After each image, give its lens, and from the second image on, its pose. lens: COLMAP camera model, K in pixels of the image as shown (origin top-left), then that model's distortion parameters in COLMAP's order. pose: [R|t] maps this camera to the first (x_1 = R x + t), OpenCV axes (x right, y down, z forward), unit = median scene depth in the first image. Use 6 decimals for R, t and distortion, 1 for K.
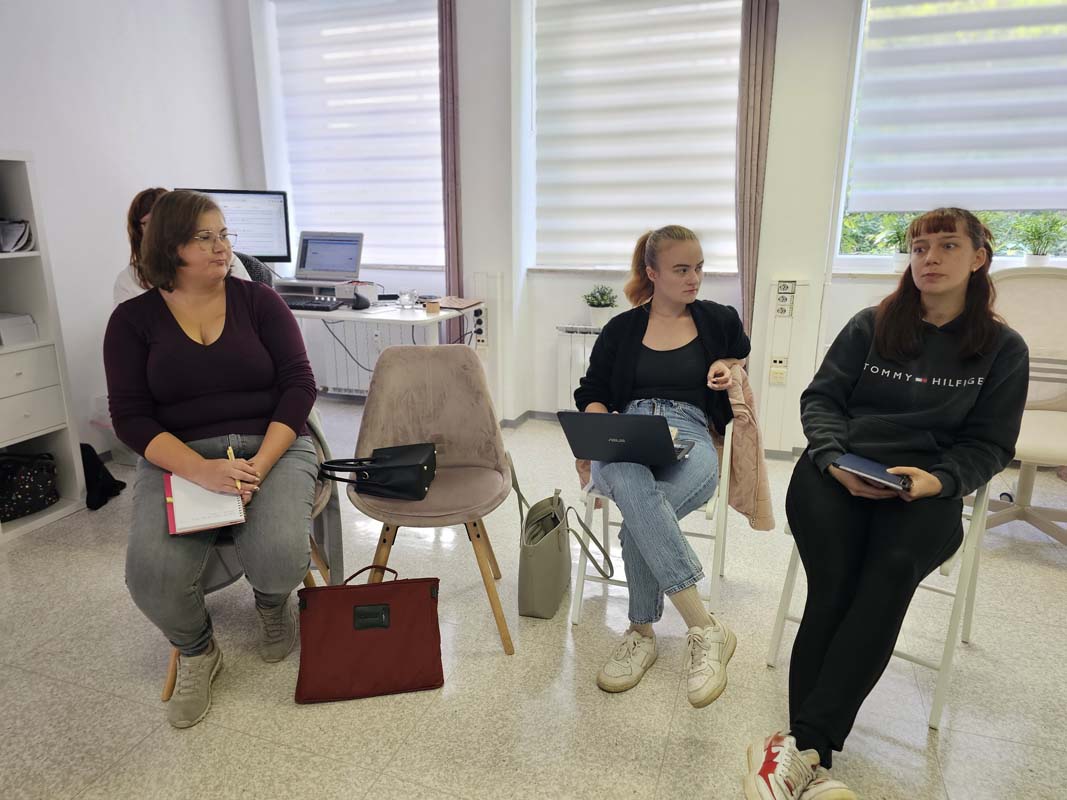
lens RADIAL K [[722.8, 0, 509.9], [0, 722.8, 400.0], [0, 0, 1]] dist [0.058327, -0.043037]
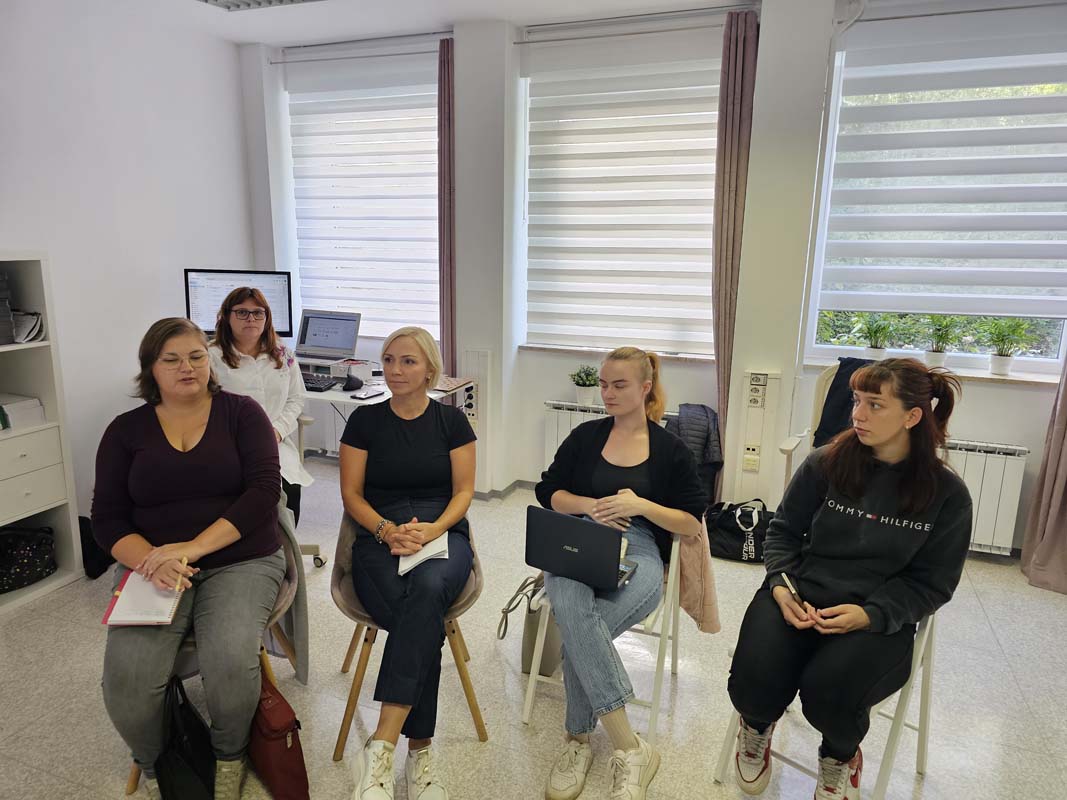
lens RADIAL K [[717.5, 0, 519.8], [0, 717.5, 400.6], [0, 0, 1]] dist [0.049526, -0.035032]
pose [[0.999458, 0.027205, -0.018539, 0.067748], [-0.027886, 0.998906, -0.037529, -0.090840], [0.017498, 0.038026, 0.999124, -0.047032]]
